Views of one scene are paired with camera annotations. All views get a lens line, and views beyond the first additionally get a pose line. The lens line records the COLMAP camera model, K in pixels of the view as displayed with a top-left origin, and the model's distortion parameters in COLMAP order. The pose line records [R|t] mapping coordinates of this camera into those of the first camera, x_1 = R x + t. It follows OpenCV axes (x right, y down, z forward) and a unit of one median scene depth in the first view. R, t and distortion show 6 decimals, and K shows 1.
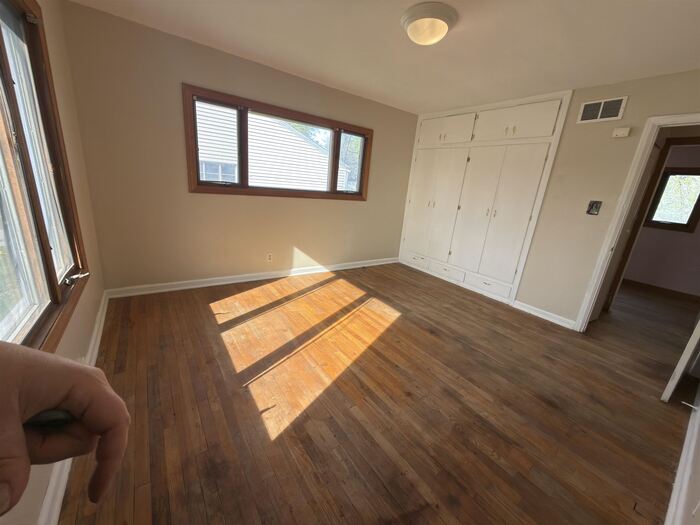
lens RADIAL K [[280.4, 0, 345.5], [0, 280.4, 266.8], [0, 0, 1]] dist [0.001127, -0.000255]
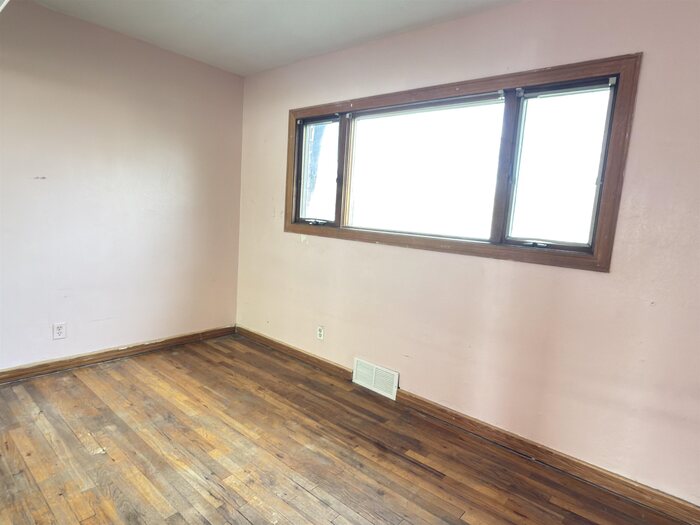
lens RADIAL K [[384.9, 0, 350.2], [0, 384.9, 262.6], [0, 0, 1]] dist [0.008084, 0.000819]
pose [[0.265009, 0.051976, -0.962844, 0.553271], [-0.323699, 0.945394, -0.038060, -0.183936], [0.908289, 0.321758, 0.267362, 0.837010]]
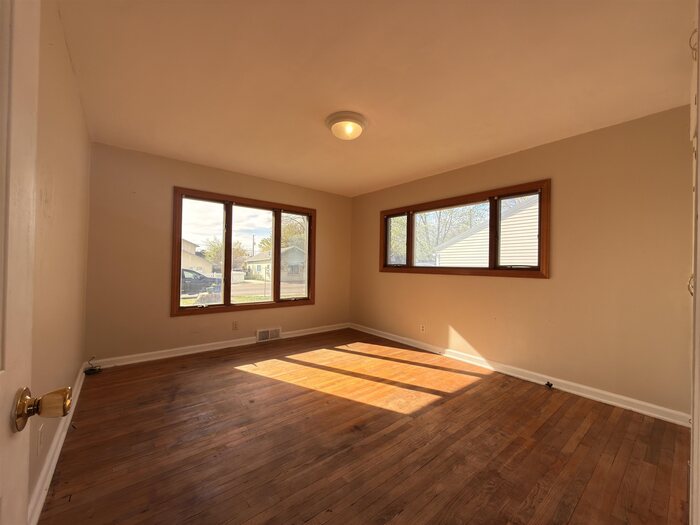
lens RADIAL K [[280.4, 0, 346.3], [0, 280.4, 262.4], [0, 0, 1]] dist [0.001127, -0.000255]
pose [[0.062007, -0.096339, -0.993415, 0.936568], [-0.297826, 0.948198, -0.110544, -0.079145], [0.952604, 0.302719, 0.030103, 0.702865]]
